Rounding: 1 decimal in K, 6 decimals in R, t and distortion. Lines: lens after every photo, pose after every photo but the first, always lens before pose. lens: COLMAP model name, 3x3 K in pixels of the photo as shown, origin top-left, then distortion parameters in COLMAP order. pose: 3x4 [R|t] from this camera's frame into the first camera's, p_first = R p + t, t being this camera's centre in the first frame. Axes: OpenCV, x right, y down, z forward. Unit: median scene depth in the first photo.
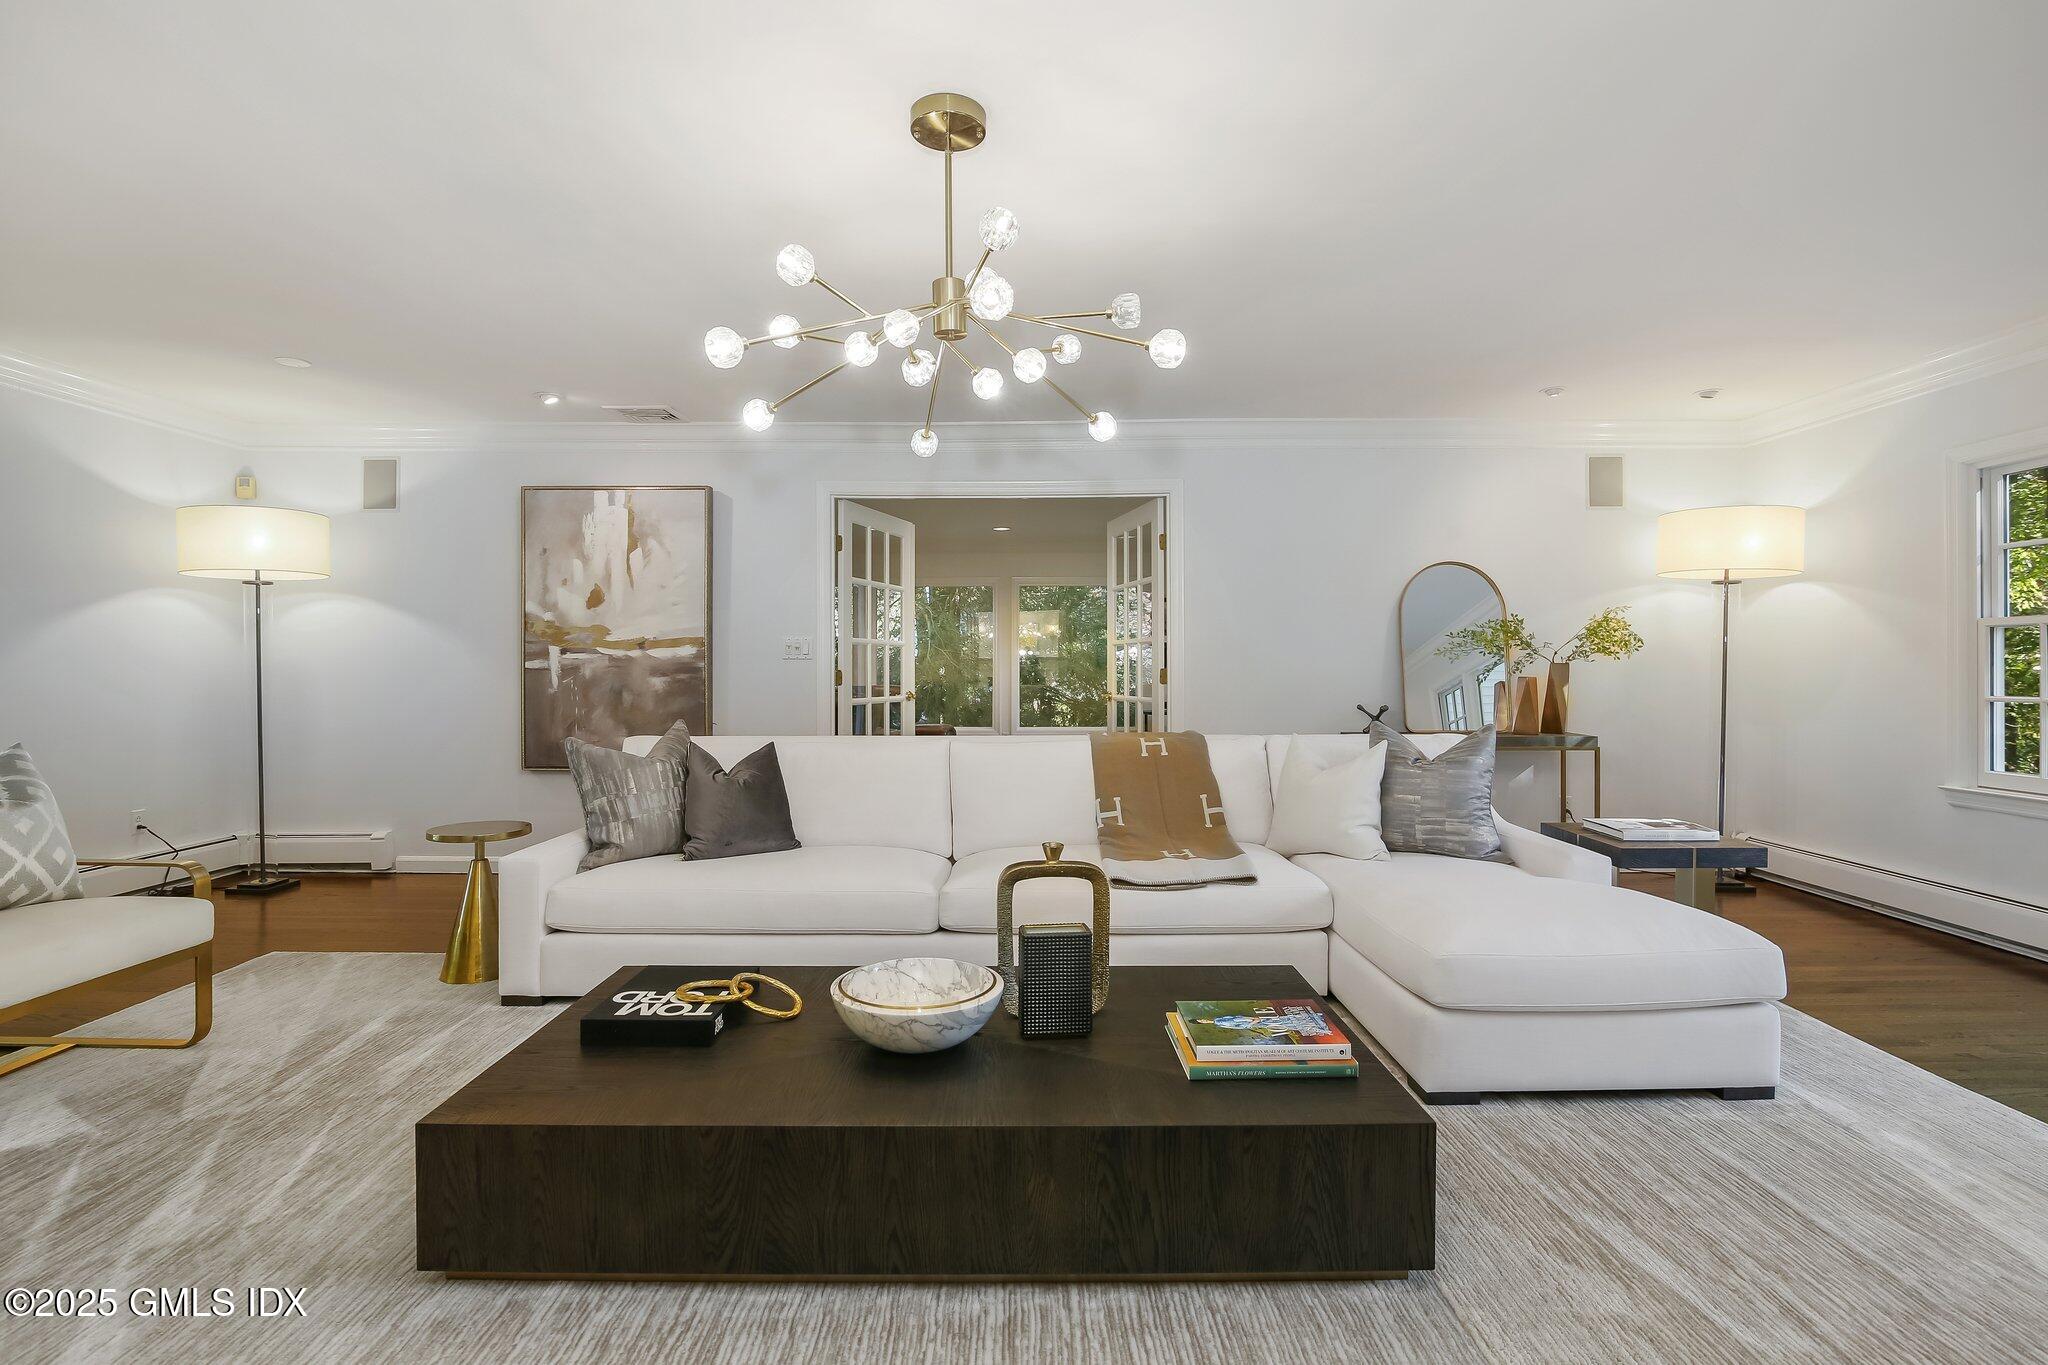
lens RADIAL K [[948.6, 0, 1020.6], [0, 948.6, 675.5], [0, 0, 1]] dist [-0.019602, 0.001759]
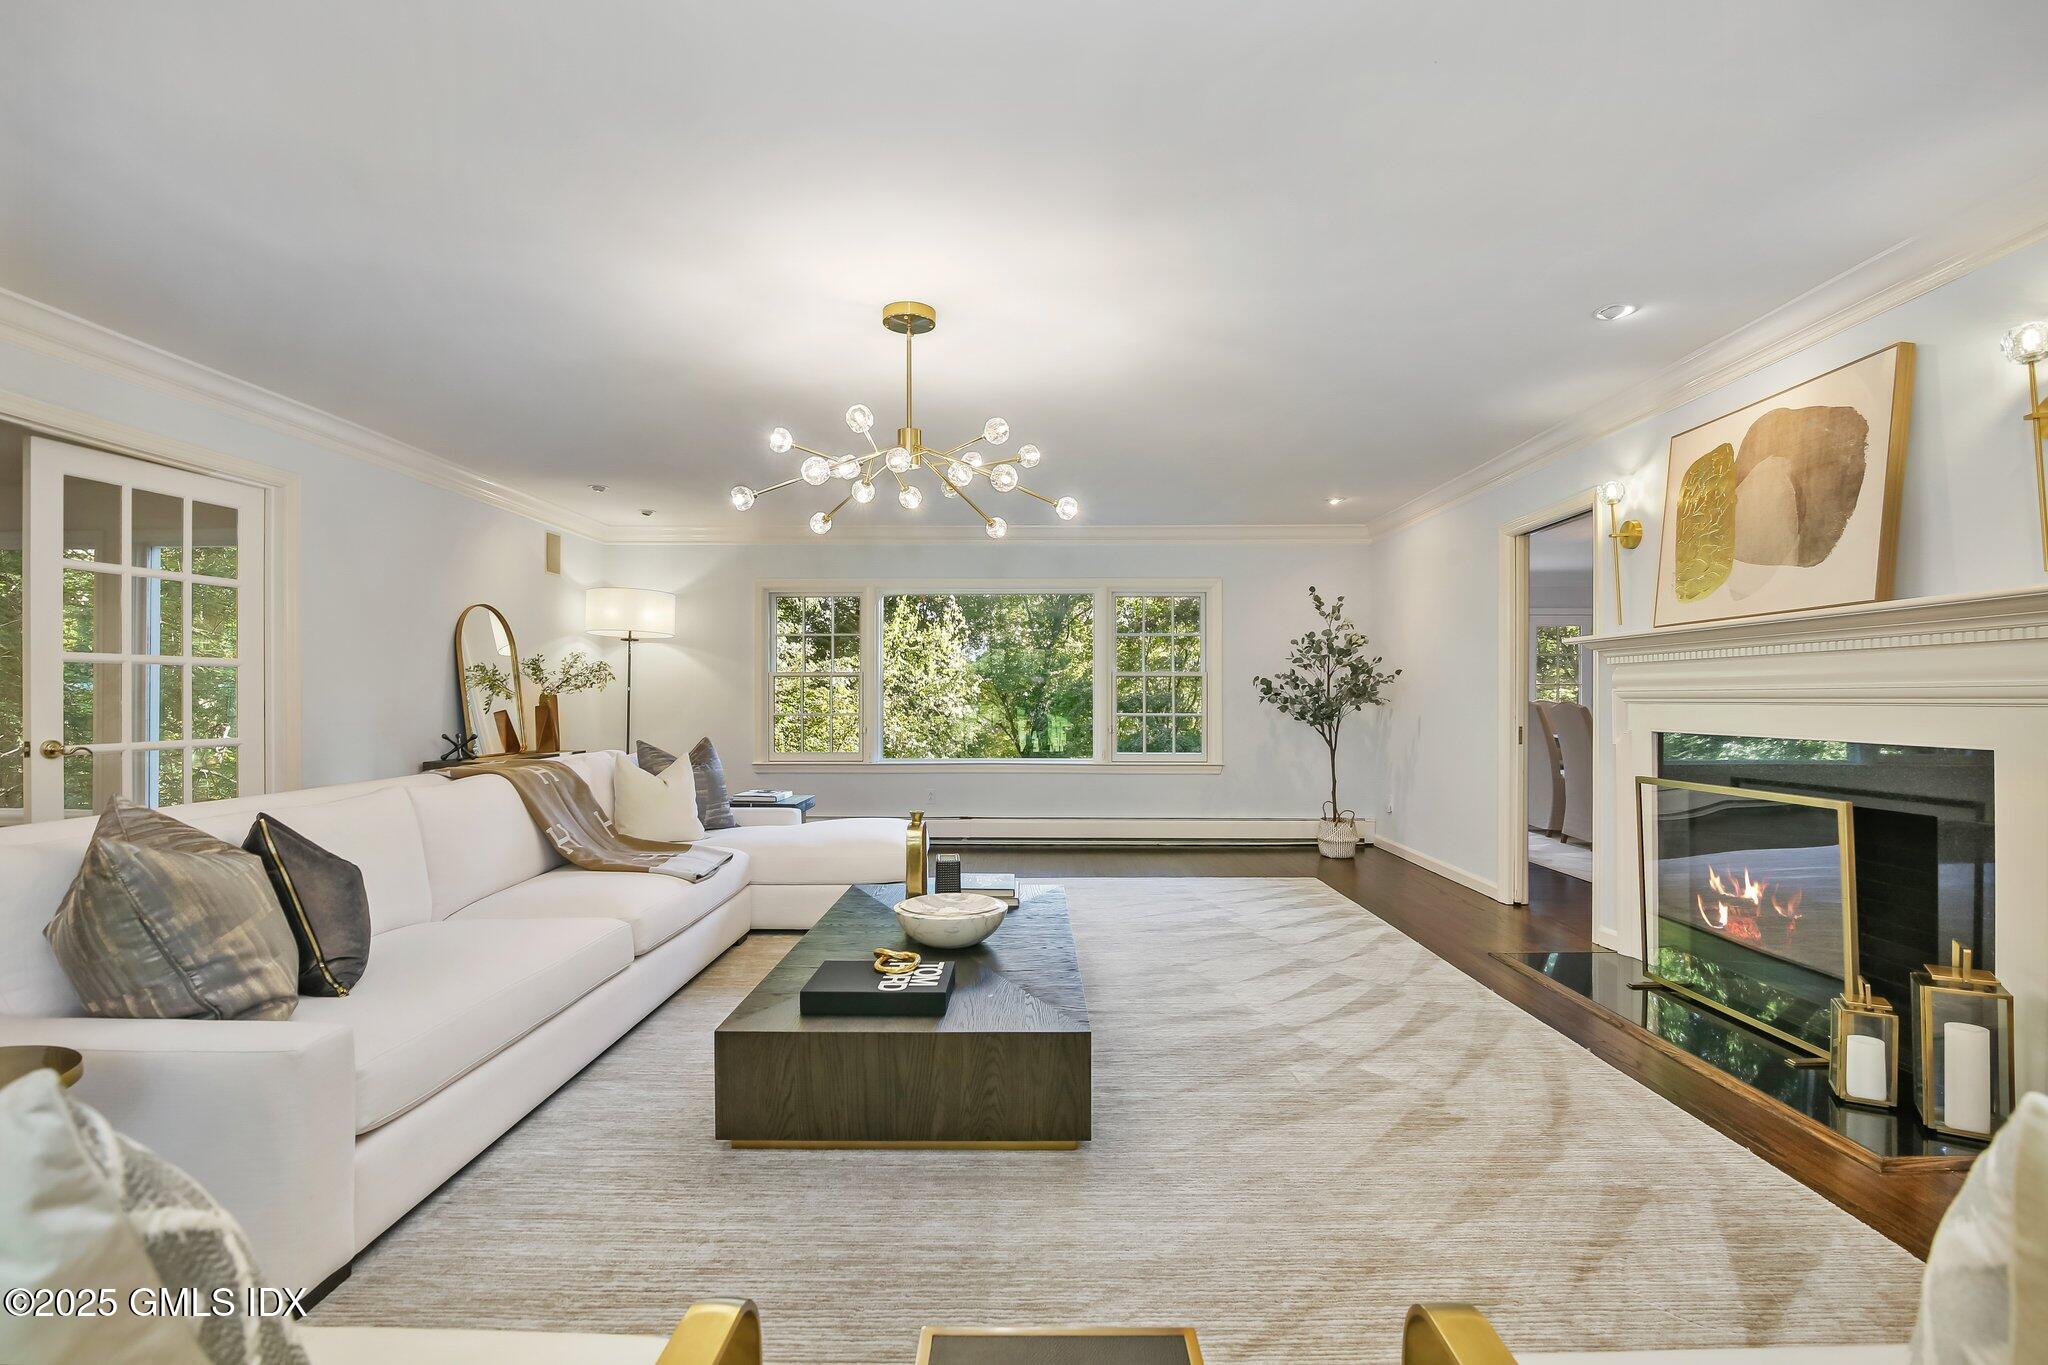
lens RADIAL K [[948.6, 0, 1019.9], [0, 948.6, 683.1], [0, 0, 1]] dist [-0.019602, 0.001759]
pose [[0.006325, 0.015071, 0.999866, -0.697348], [0.011317, 0.999821, -0.015142, -0.002251], [-0.999916, 0.011412, 0.006153, 0.375429]]
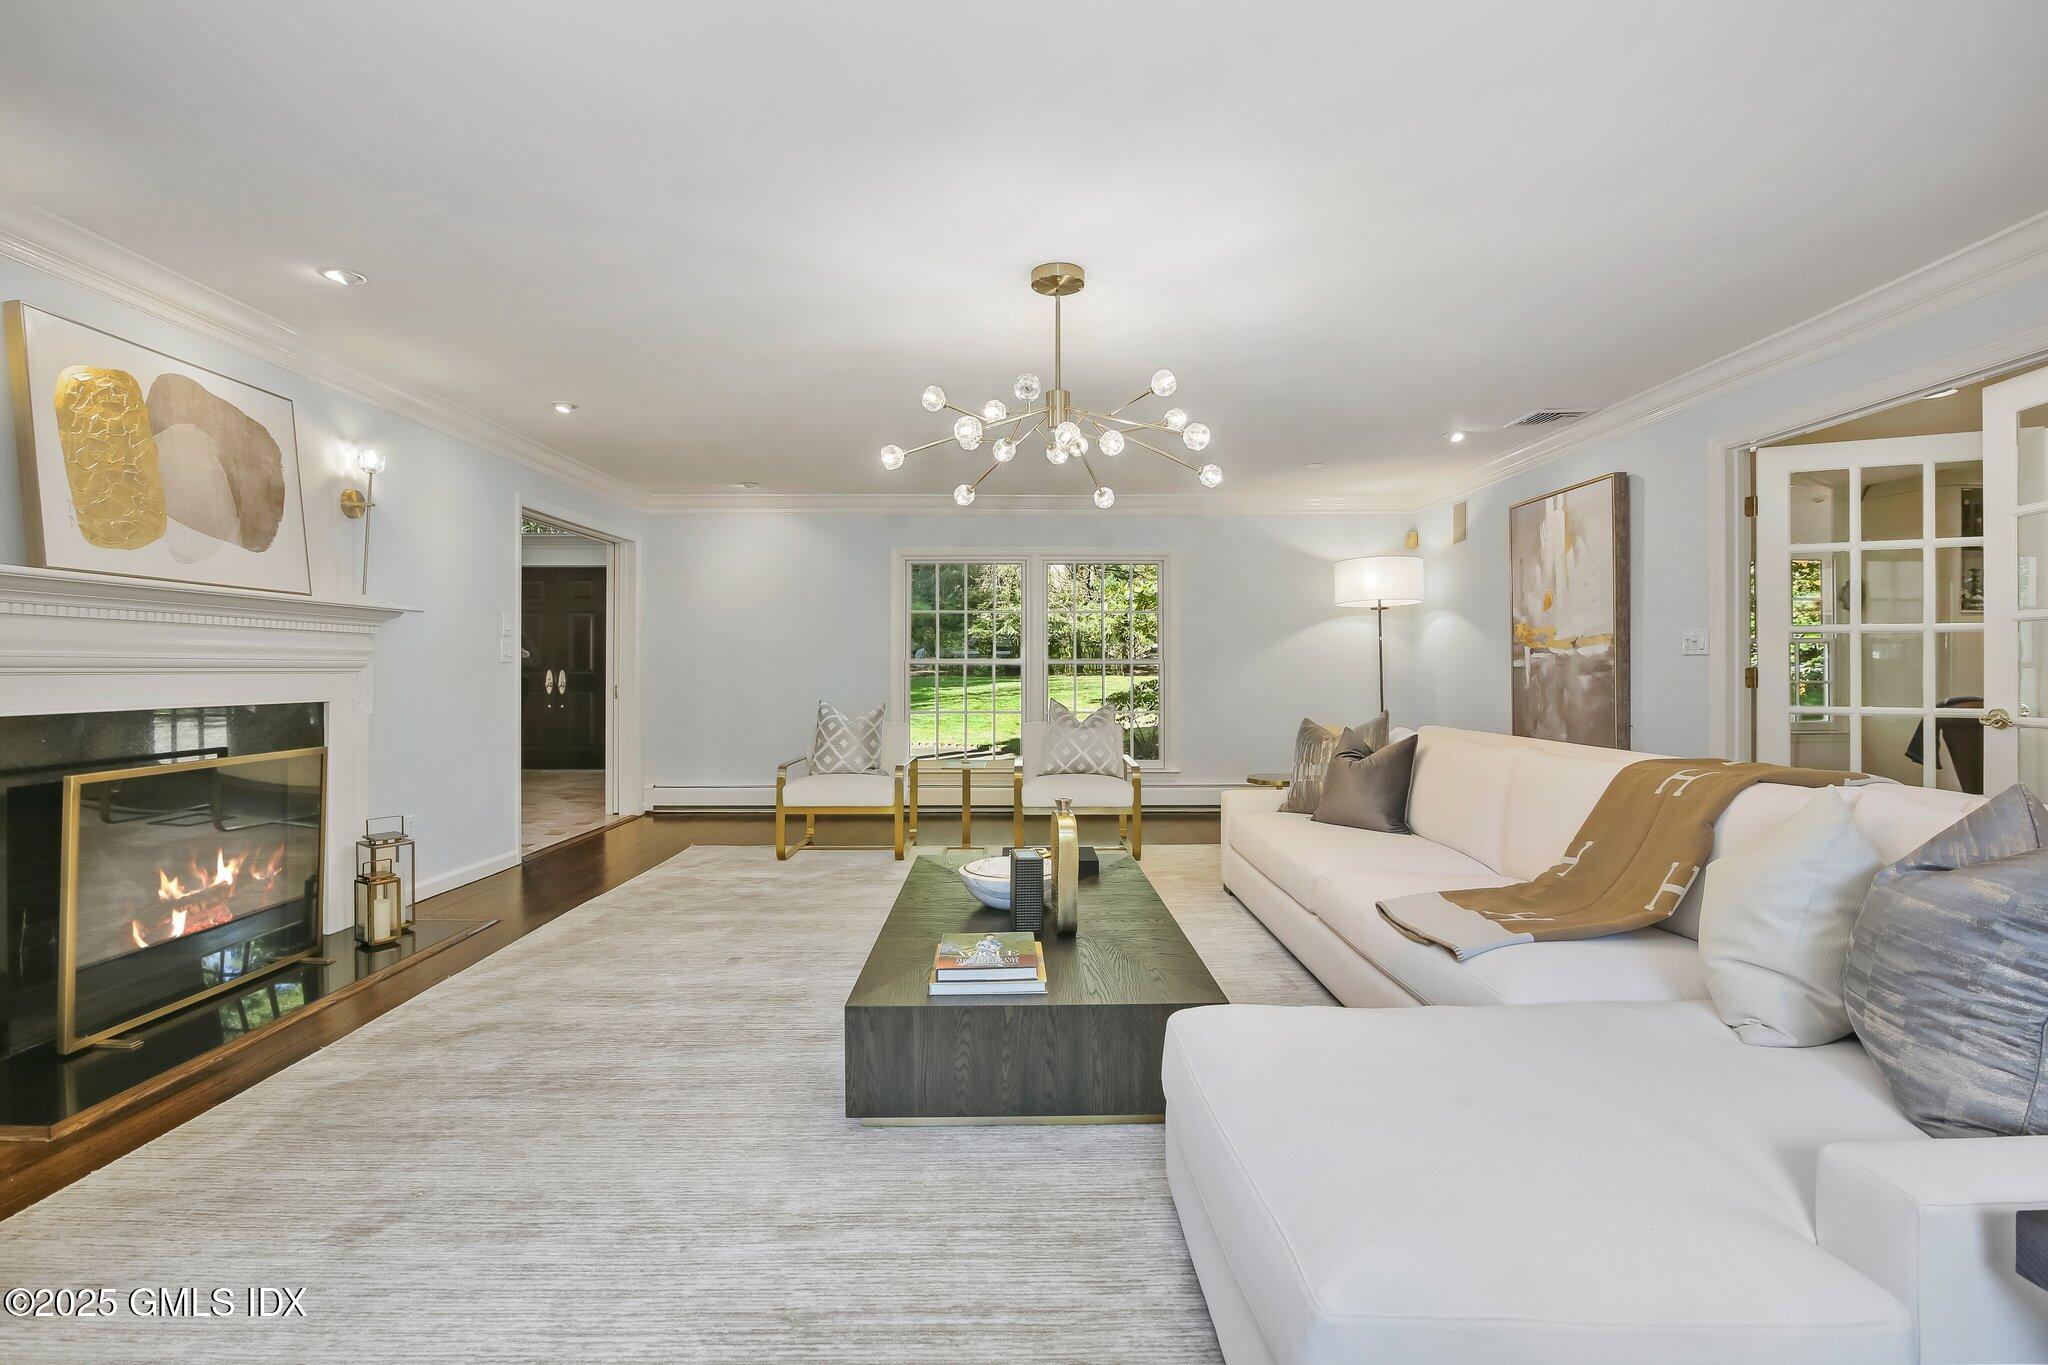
lens RADIAL K [[948.6, 0, 1028.0], [0, 948.6, 678.9], [0, 0, 1]] dist [-0.019602, 0.001759]
pose [[0.012397, 0.010849, -0.999864, 0.596772], [-0.004564, 0.999931, 0.010793, -0.002589], [0.999913, 0.004429, 0.012446, 0.406386]]
